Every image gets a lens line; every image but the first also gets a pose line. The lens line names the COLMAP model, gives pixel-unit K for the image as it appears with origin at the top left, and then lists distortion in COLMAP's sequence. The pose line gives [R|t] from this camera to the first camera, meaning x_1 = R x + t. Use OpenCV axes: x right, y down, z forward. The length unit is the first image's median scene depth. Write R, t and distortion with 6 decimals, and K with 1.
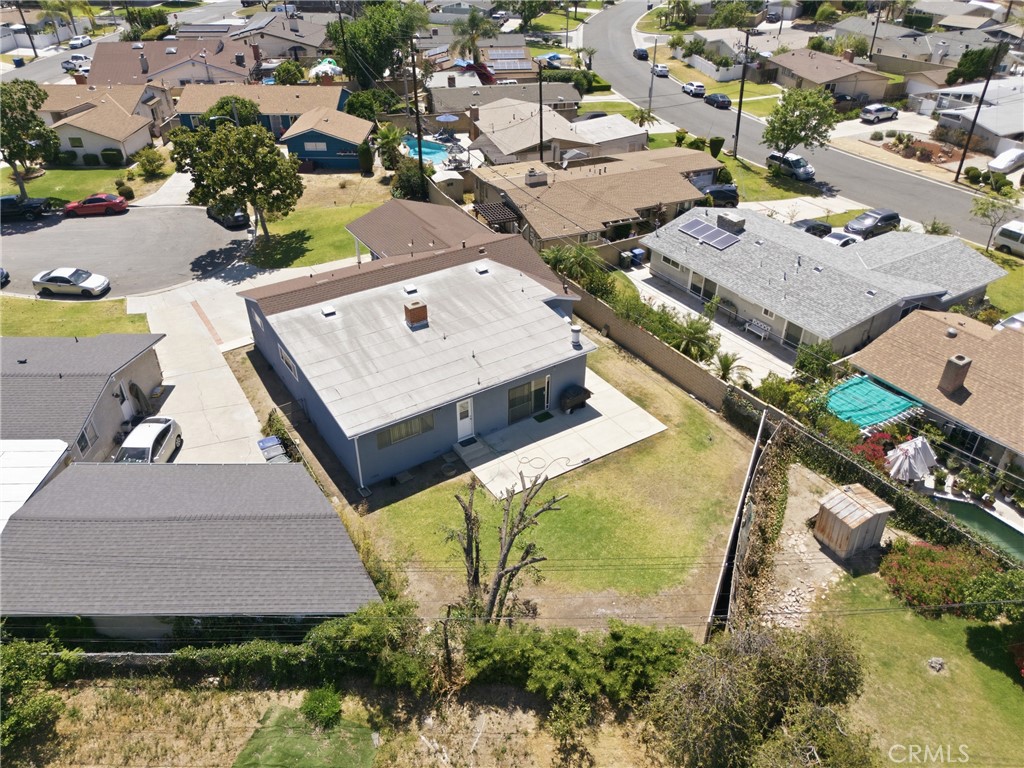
lens RADIAL K [[756.8, 0, 507.6], [0, 756.8, 371.2], [0, 0, 1]] dist [0.074051, -0.074627]
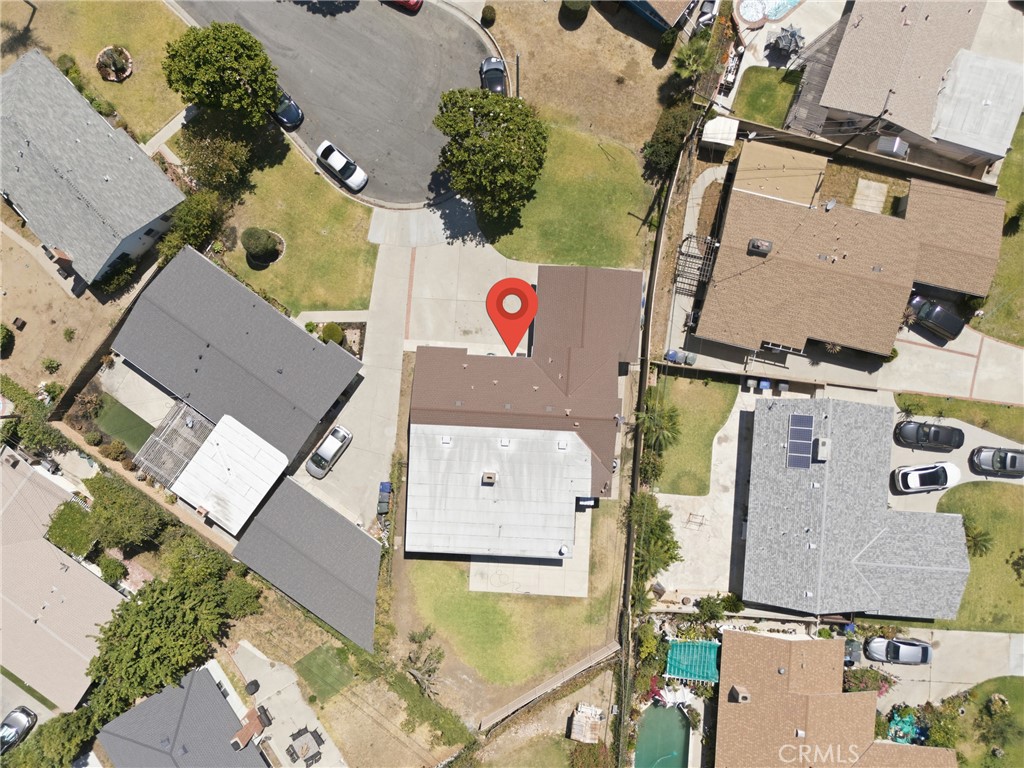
lens RADIAL K [[756.8, 0, 507.6], [0, 756.8, 371.2], [0, 0, 1]] dist [0.074051, -0.074627]
pose [[0.814487, 0.580142, -0.006854, -0.178217], [-0.309260, 0.444119, 0.840903, -1.276656], [0.490887, -0.682784, 0.541143, 0.288871]]
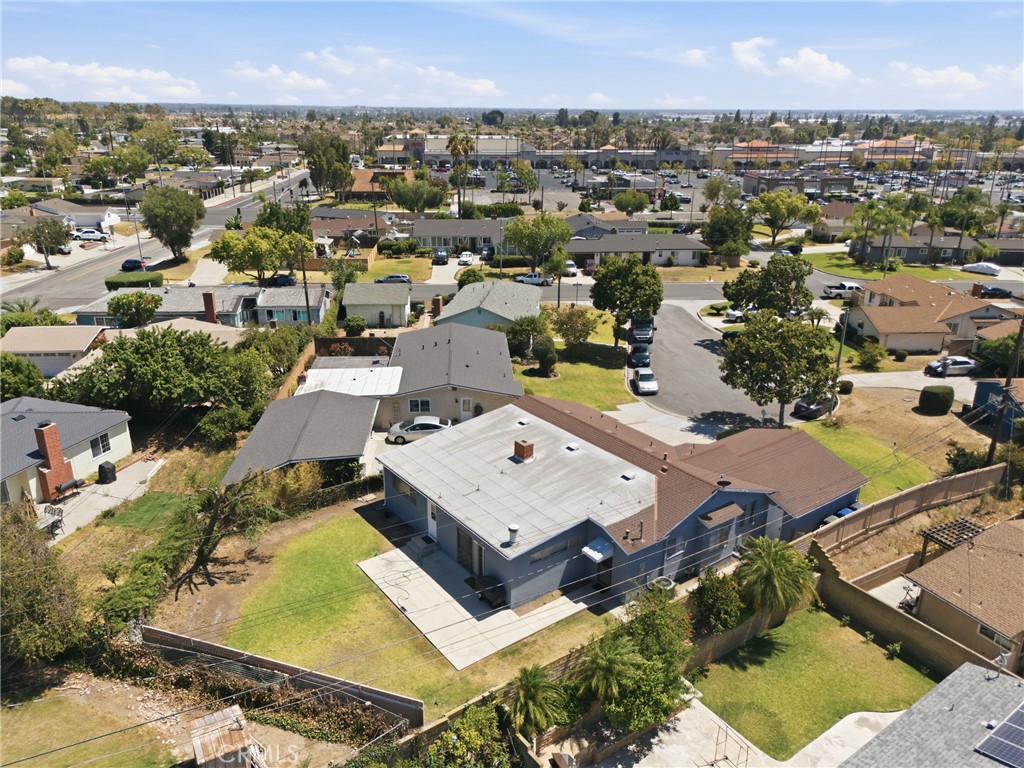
lens RADIAL K [[740.0, 0, 514.5], [0, 740.0, 413.3], [0, 0, 1]] dist [0.045299, -0.003730]
pose [[0.080243, 0.383668, -0.919978, 0.748453], [-0.554266, 0.784281, 0.278733, -0.361126], [0.828462, 0.487547, 0.275587, 0.570132]]
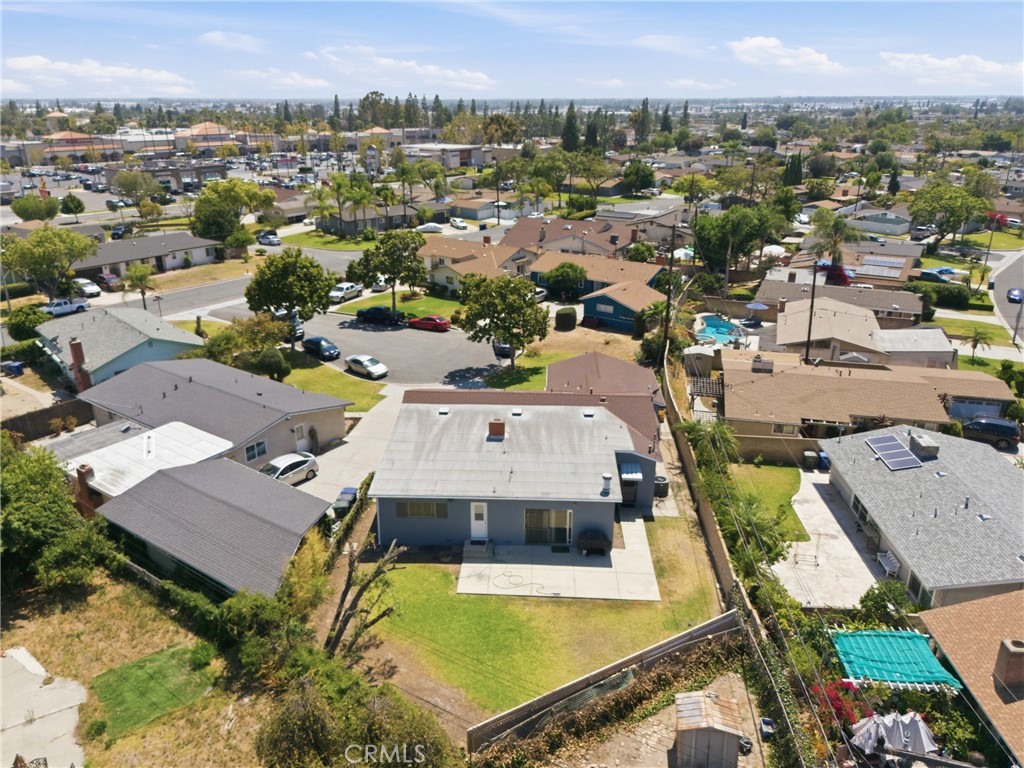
lens RADIAL K [[756.8, 0, 507.6], [0, 756.8, 371.2], [0, 0, 1]] dist [0.074051, -0.074627]
pose [[0.815266, 0.197094, -0.544514, 0.443227], [-0.317210, 0.938672, -0.135173, -0.005424], [0.484478, 0.282927, 0.827788, 0.011943]]
